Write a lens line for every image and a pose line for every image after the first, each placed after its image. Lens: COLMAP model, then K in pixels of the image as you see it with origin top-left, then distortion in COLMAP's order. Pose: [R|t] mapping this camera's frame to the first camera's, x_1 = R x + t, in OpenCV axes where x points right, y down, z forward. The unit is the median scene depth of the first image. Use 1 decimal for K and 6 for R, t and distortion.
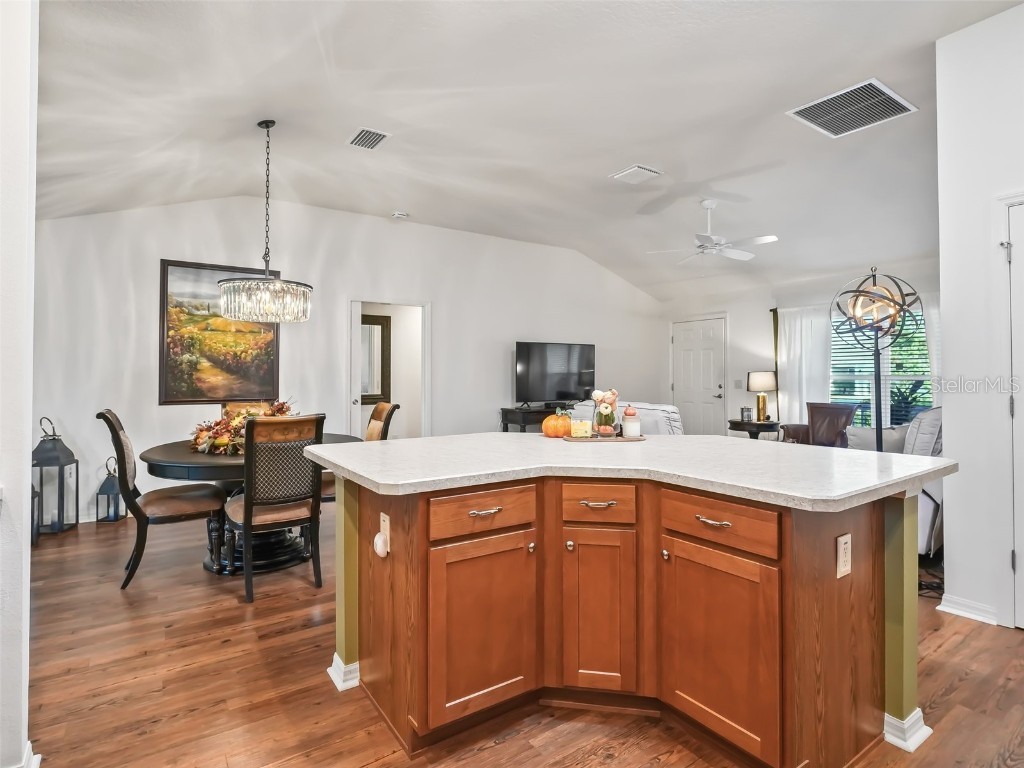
lens RADIAL K [[533.9, 0, 512.0], [0, 533.9, 384.0], [0, 0, 1]] dist [-0.000021, 0.000002]
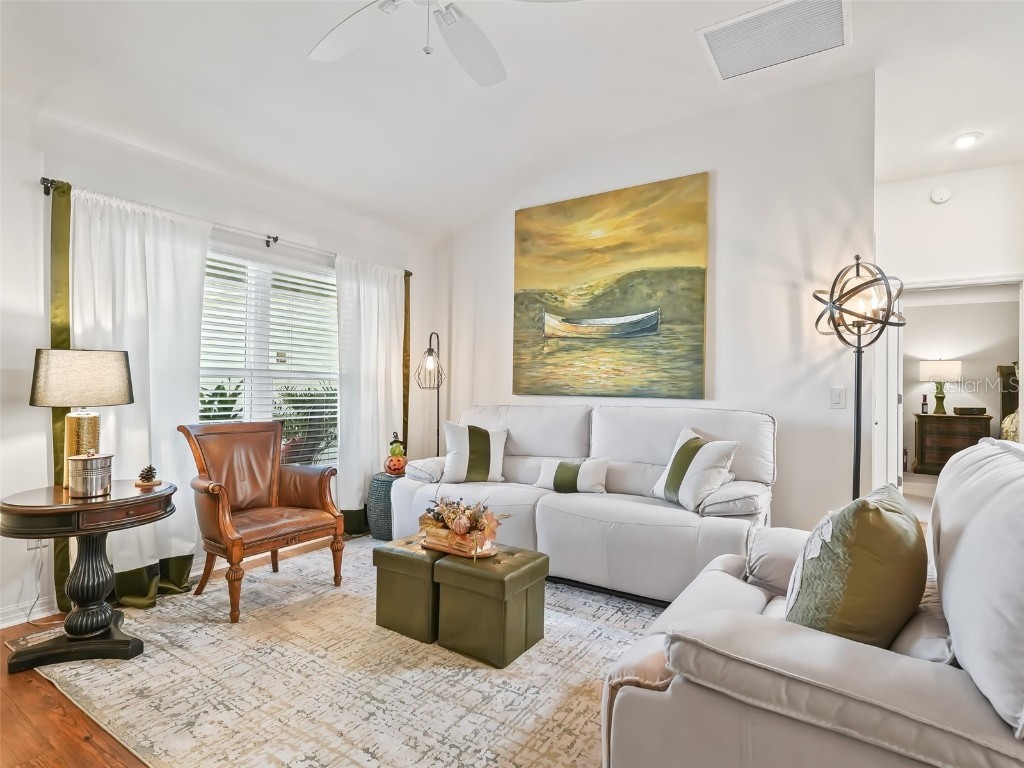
lens RADIAL K [[521.3, 0, 507.8], [0, 521.3, 380.1], [0, 0, 1]] dist [0.002415, 0.000638]
pose [[-0.375279, 0.018738, 0.926723, 0.044019], [-0.000958, 0.999787, -0.020604, 0.005571], [-0.926912, -0.008620, -0.375181, 0.976581]]
